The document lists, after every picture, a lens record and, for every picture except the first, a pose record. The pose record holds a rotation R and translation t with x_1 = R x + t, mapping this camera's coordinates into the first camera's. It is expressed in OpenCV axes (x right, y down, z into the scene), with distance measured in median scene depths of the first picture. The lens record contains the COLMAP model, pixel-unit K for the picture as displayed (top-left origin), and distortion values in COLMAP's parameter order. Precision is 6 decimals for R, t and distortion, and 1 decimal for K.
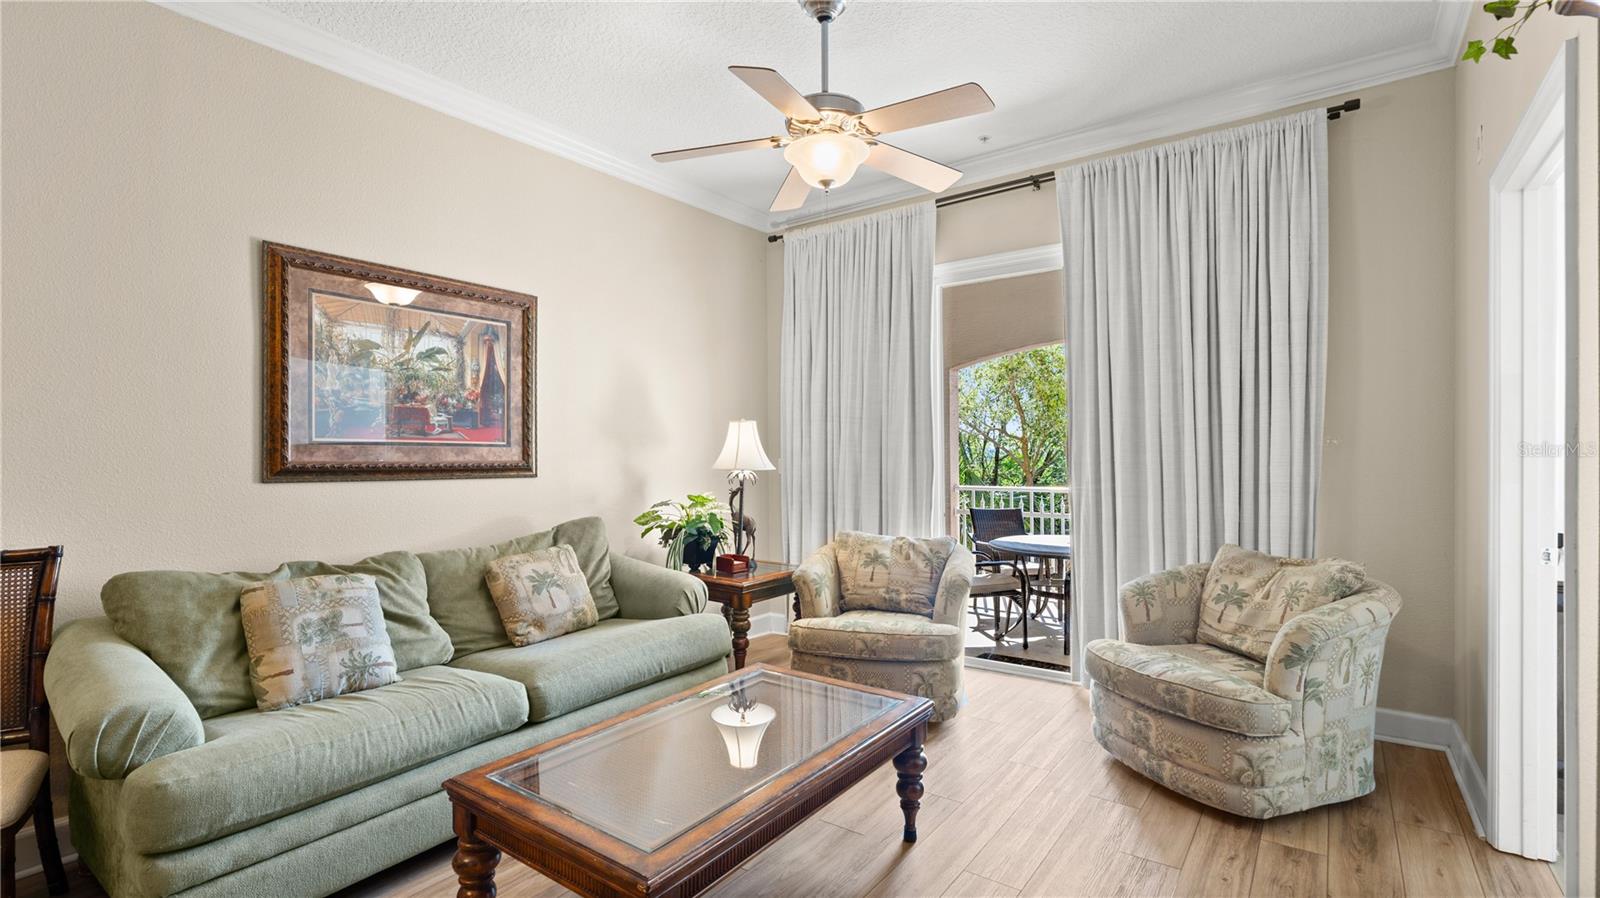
lens RADIAL K [[723.9, 0, 796.4], [0, 723.9, 460.5], [0, 0, 1]] dist [-0.007933, 0.003129]
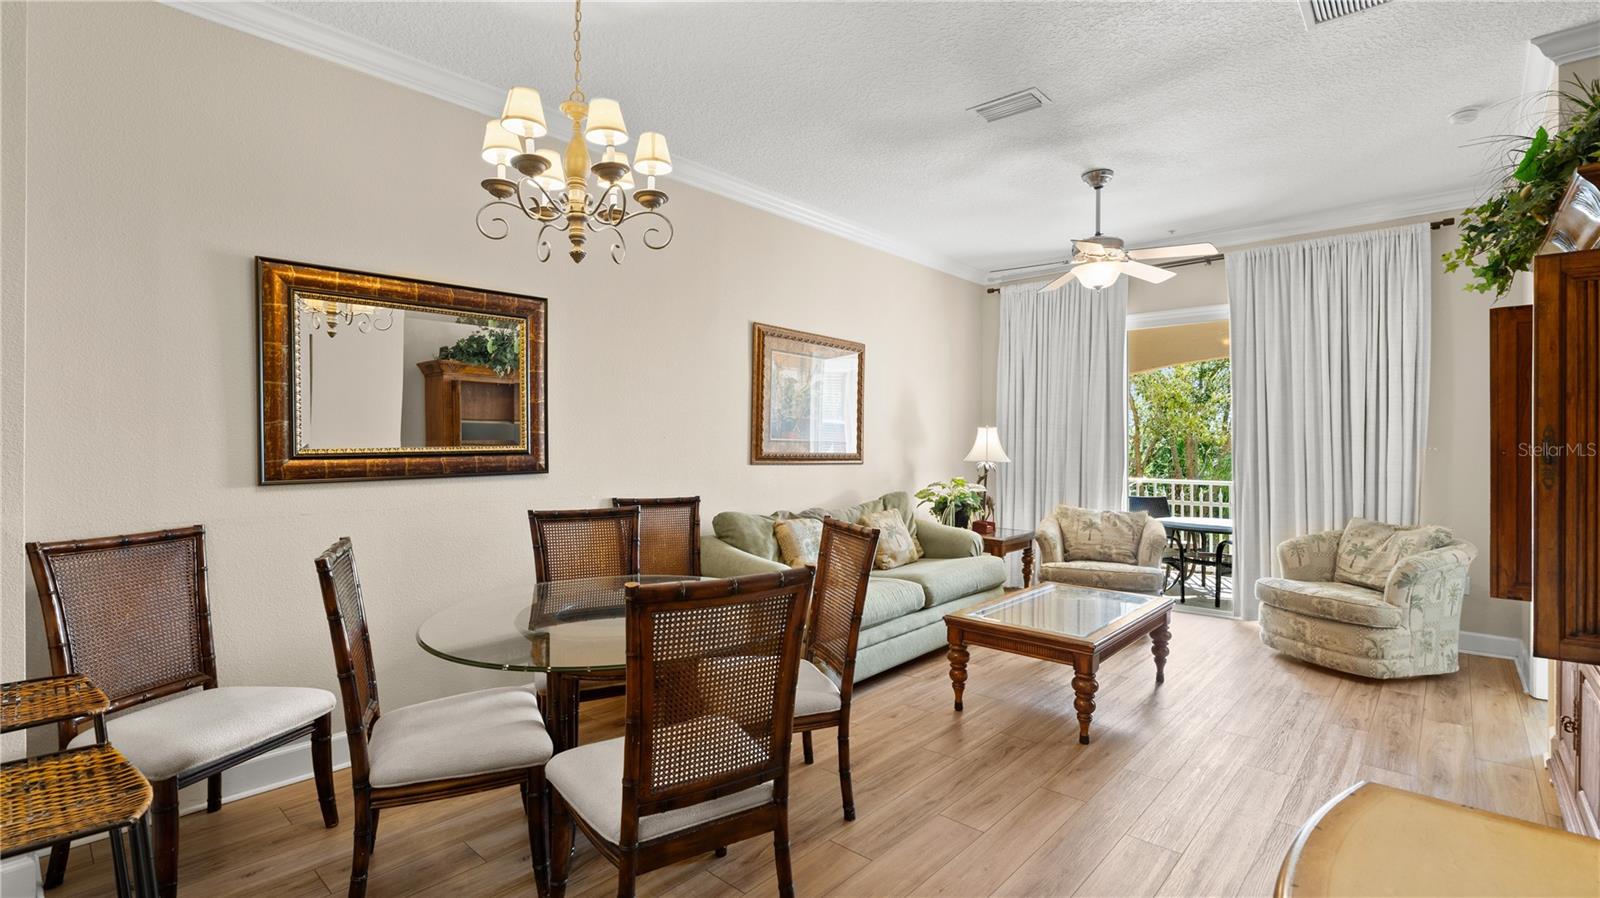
lens RADIAL K [[723.9, 0, 798.6], [0, 723.9, 444.2], [0, 0, 1]] dist [-0.007933, 0.003129]
pose [[0.995070, 0.013944, -0.098188, -0.414273], [-0.015195, 0.999812, -0.012012, 0.001451], [0.098002, 0.013444, 0.995095, -0.610444]]
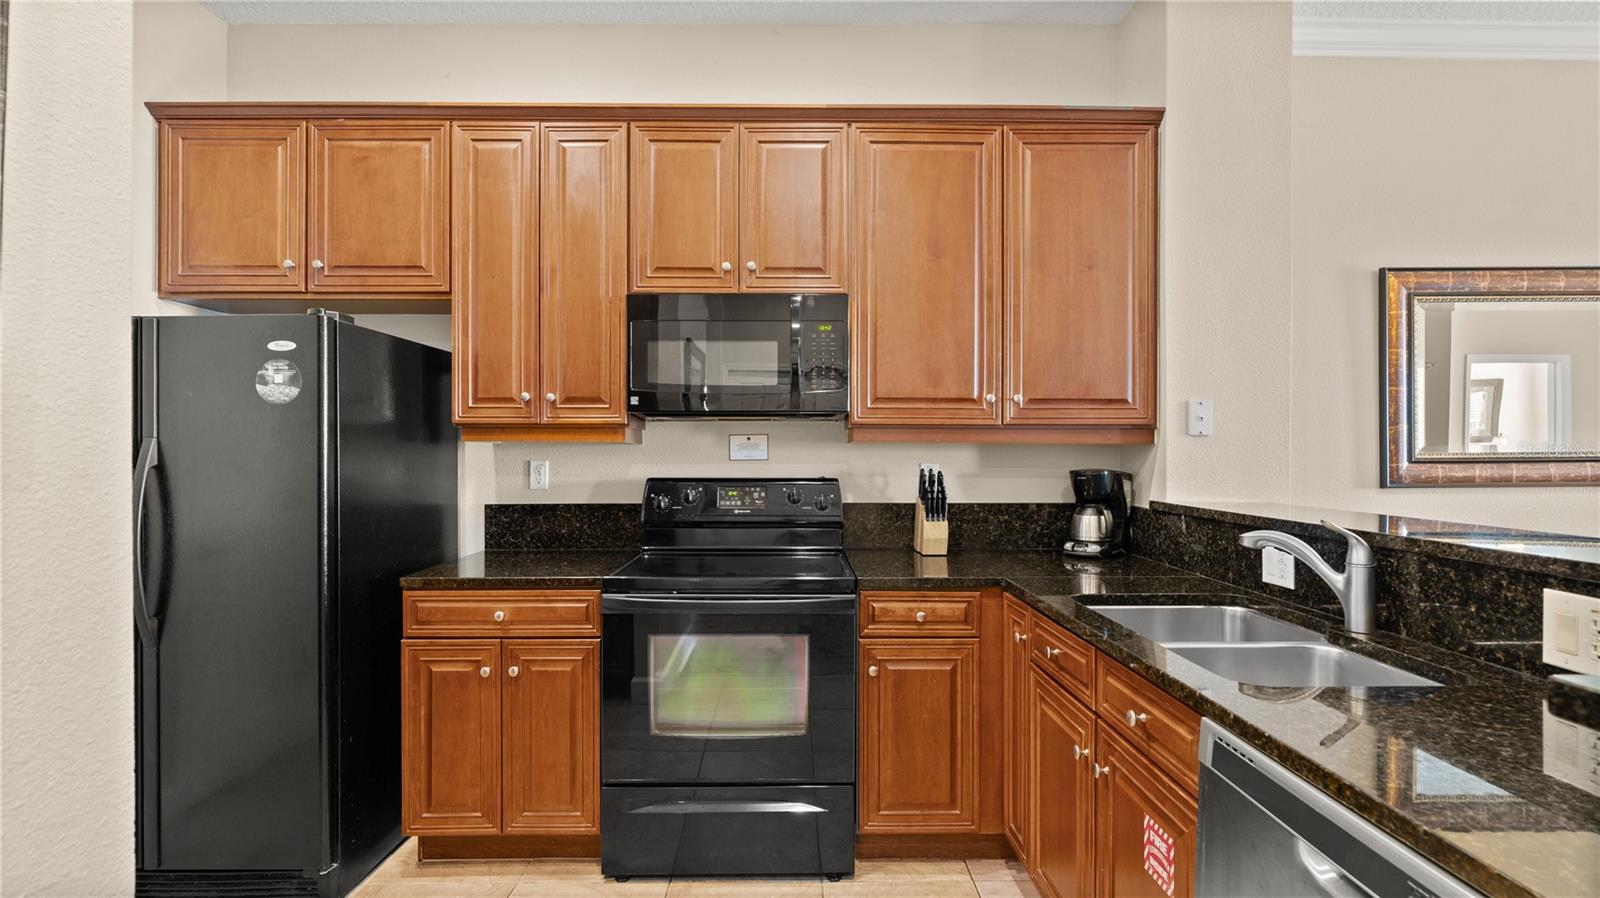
lens RADIAL K [[723.9, 0, 800.9], [0, 723.9, 450.4], [0, 0, 1]] dist [-0.007933, 0.003129]
pose [[0.606285, 0.014077, -0.795123, -0.880076], [-0.020239, 0.999793, 0.002268, 0.016190], [0.794990, 0.014717, 0.606444, -0.943364]]
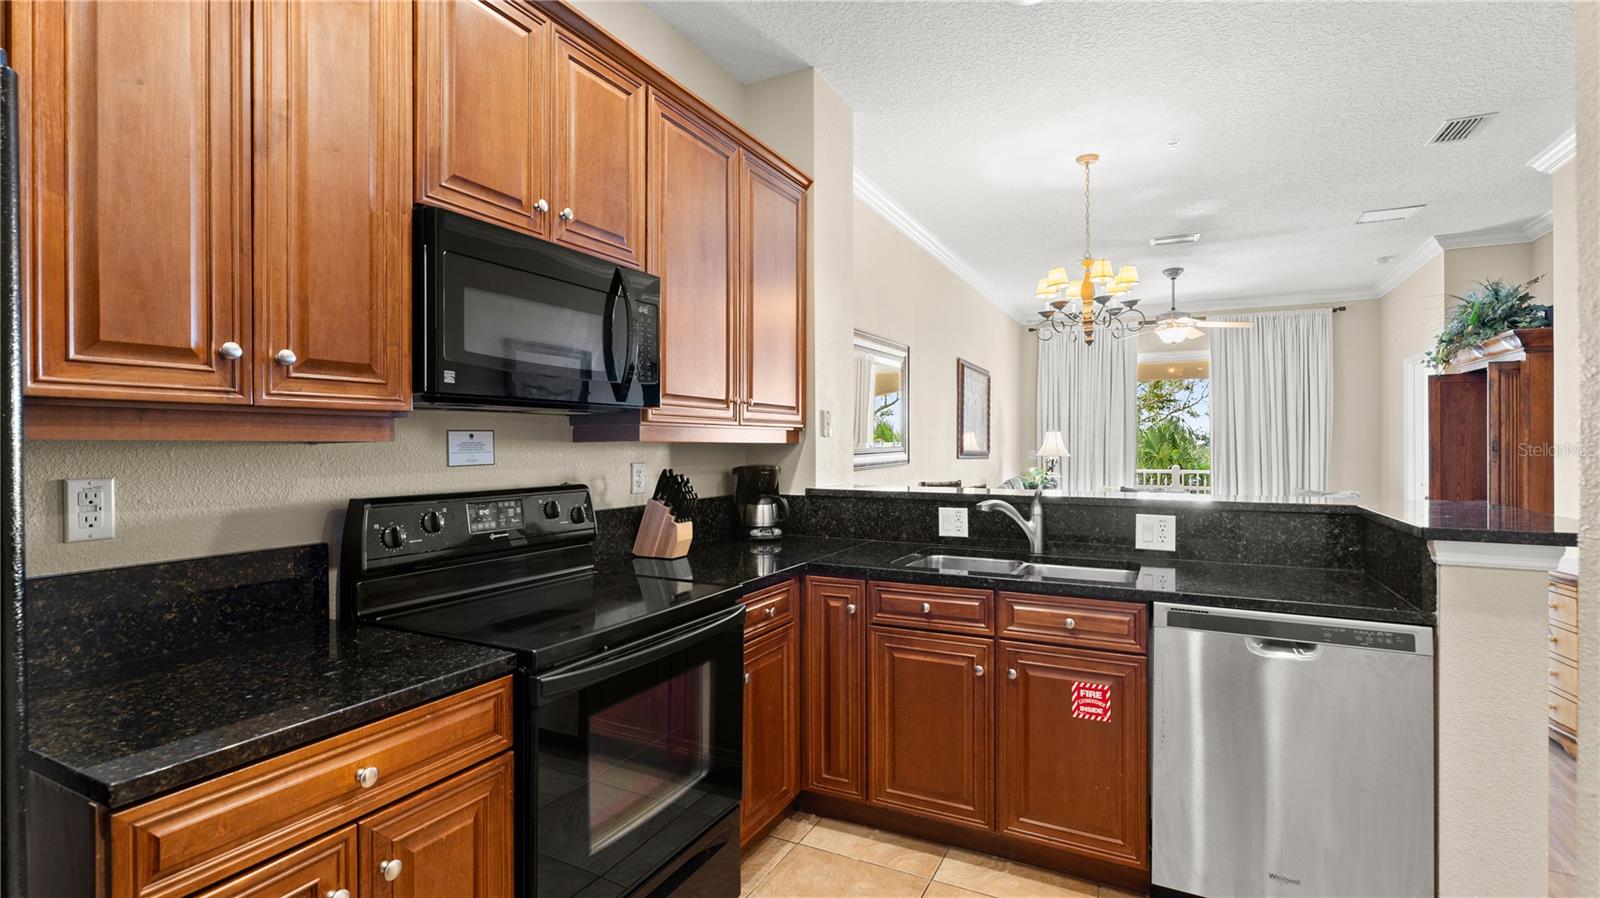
lens RADIAL K [[723.9, 0, 800.1], [0, 723.9, 442.6], [0, 0, 1]] dist [-0.007933, 0.003129]
pose [[0.987609, 0.012056, 0.156471, -1.454037], [-0.009540, 0.999813, -0.016818, 0.019195], [-0.156645, 0.015117, 0.987539, -1.144206]]
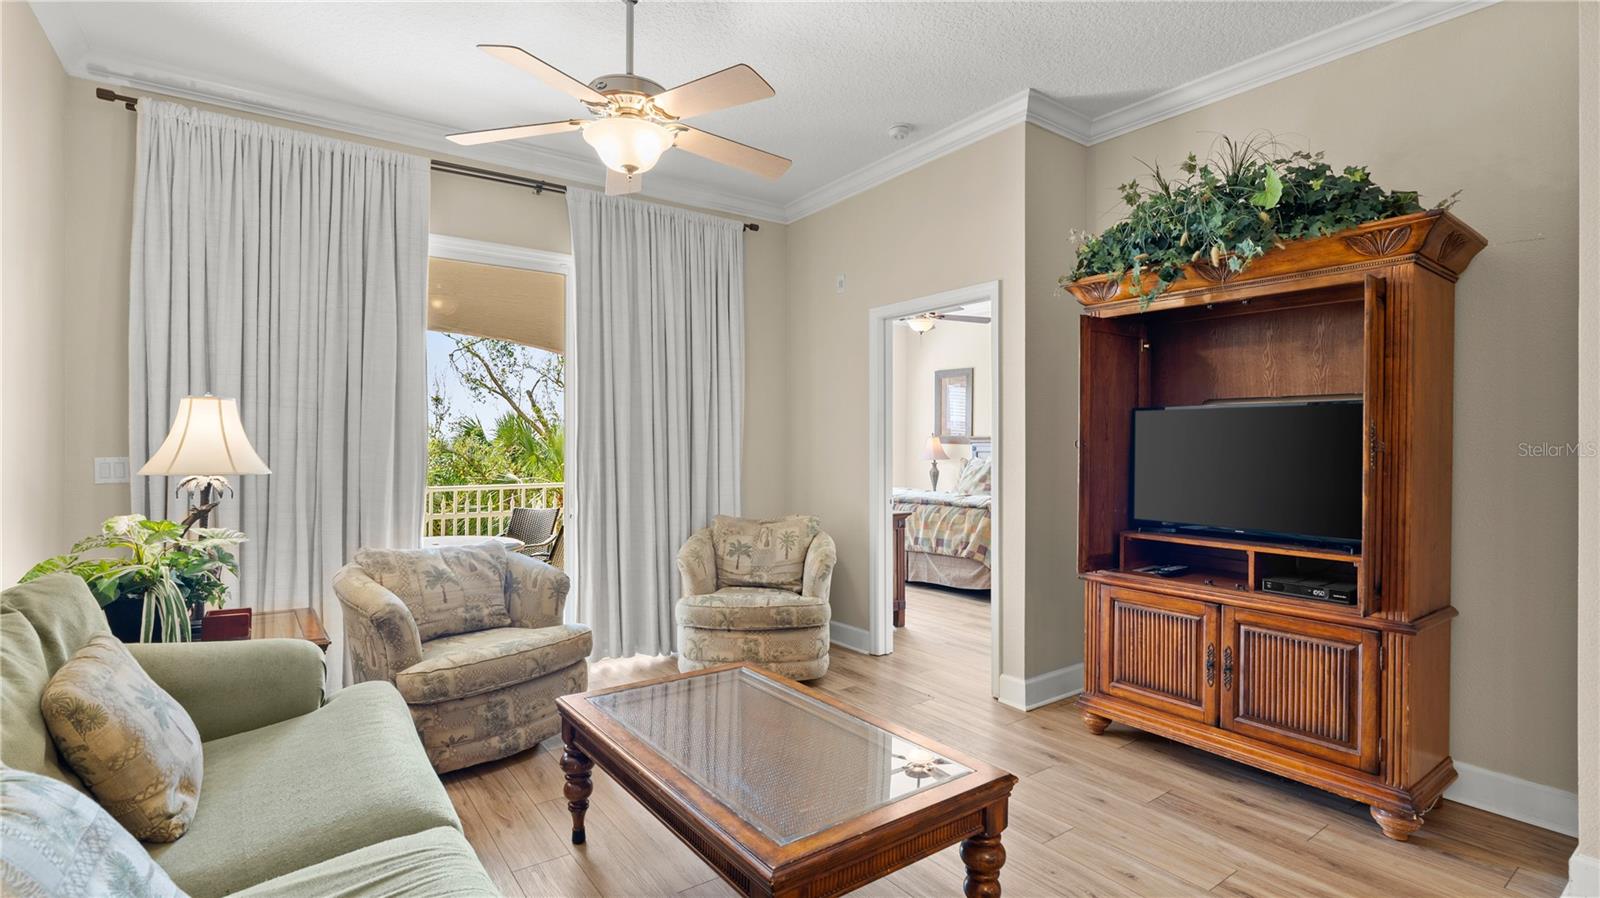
lens RADIAL K [[723.9, 0, 814.4], [0, 723.9, 442.9], [0, 0, 1]] dist [-0.007933, 0.003129]
pose [[0.294323, 0.002479, 0.955703, -0.711978], [0.005141, 0.999978, -0.004177, -0.016363], [-0.955692, 0.006143, 0.294304, 0.424525]]
